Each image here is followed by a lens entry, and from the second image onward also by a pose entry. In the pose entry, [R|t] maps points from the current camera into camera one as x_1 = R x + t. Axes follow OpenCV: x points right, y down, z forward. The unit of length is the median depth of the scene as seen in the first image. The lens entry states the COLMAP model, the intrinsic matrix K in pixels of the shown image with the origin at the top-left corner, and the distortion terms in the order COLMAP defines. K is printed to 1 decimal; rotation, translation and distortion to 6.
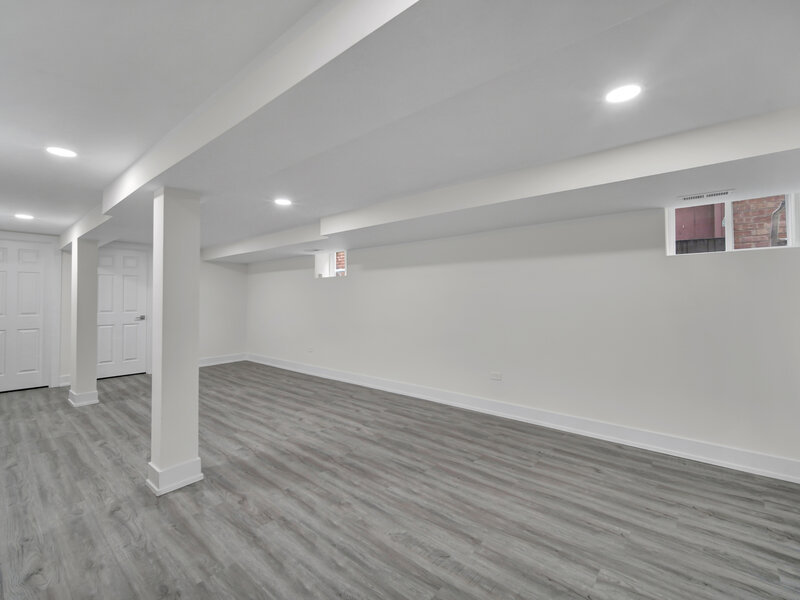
lens RADIAL K [[364.3, 0, 401.0], [0, 364.3, 297.5], [0, 0, 1]] dist [-0.002735, 0.000454]
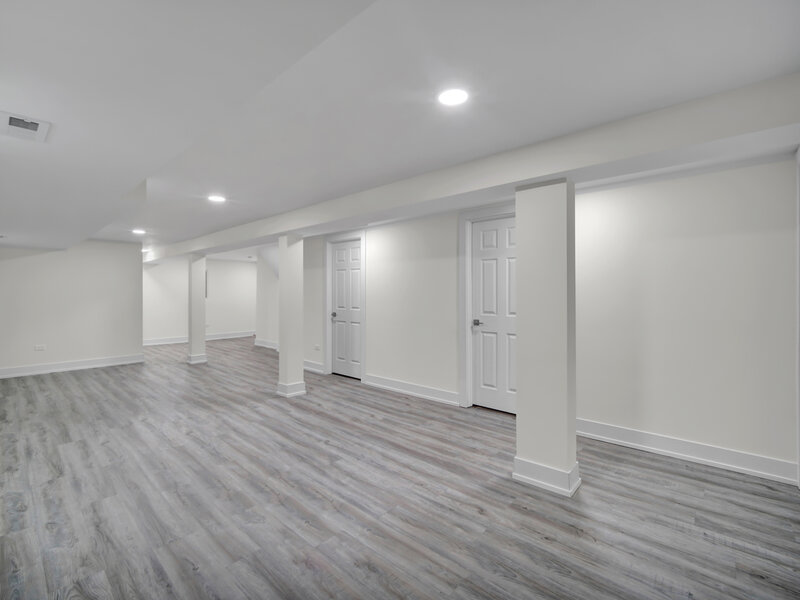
lens RADIAL K [[364.3, 0, 399.5], [0, 364.3, 297.4], [0, 0, 1]] dist [-0.002735, 0.000454]
pose [[-0.999753, 0.005539, 0.021501, -0.862647], [0.005578, 0.999983, 0.001736, 0.015397], [-0.021491, 0.001855, -0.999767, 2.010685]]
